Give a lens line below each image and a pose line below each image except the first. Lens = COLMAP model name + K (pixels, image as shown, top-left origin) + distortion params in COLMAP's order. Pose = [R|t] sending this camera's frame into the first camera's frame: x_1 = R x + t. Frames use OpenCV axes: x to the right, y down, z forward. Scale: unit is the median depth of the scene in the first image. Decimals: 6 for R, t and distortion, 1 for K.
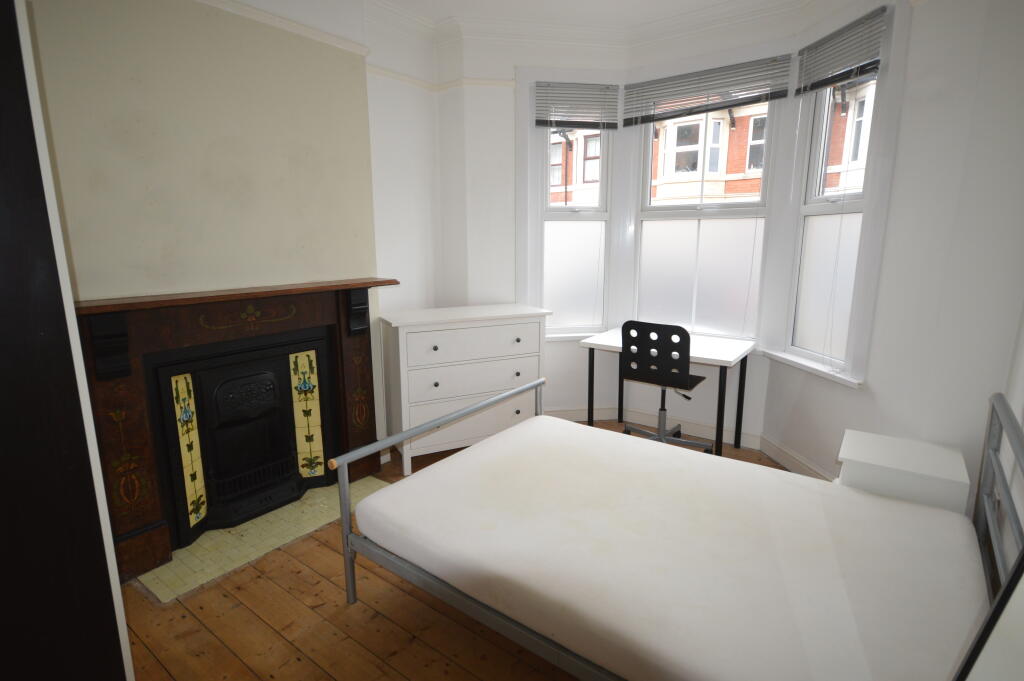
lens RADIAL K [[528.5, 0, 512.0], [0, 528.5, 340.5], [0, 0, 1]] dist [0.019571, -0.000246]
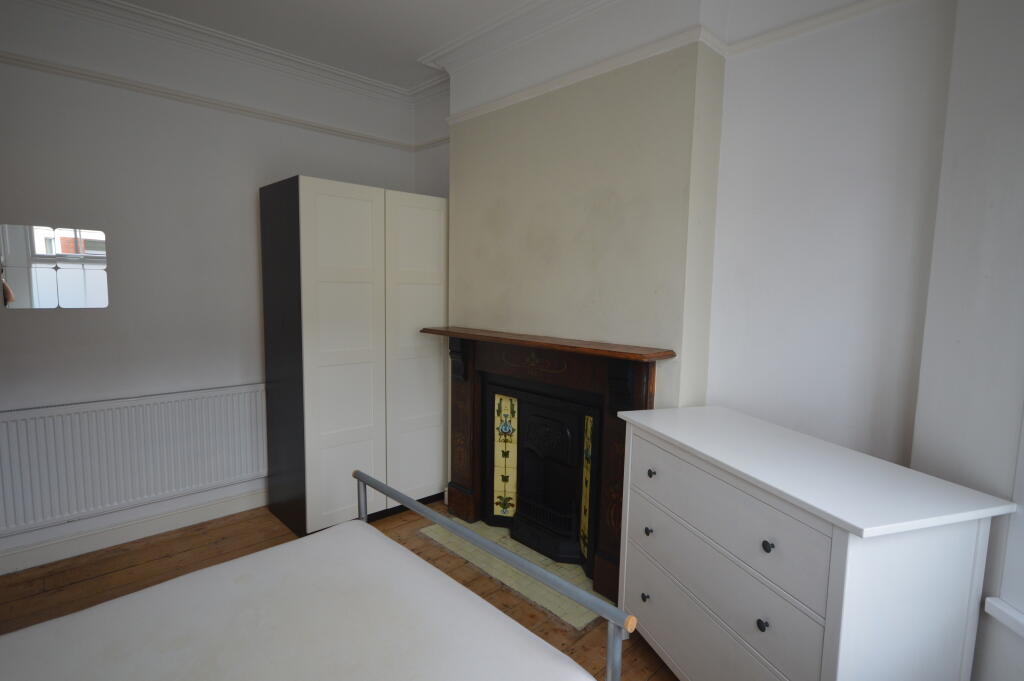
lens RADIAL K [[528.5, 0, 512.0], [0, 528.5, 340.5], [0, 0, 1]] dist [0.019571, -0.000246]
pose [[-0.158139, 0.063194, -0.985393, 0.625803], [-0.223125, 0.969851, 0.098005, -0.192540], [0.961877, 0.235364, -0.139271, 1.125526]]
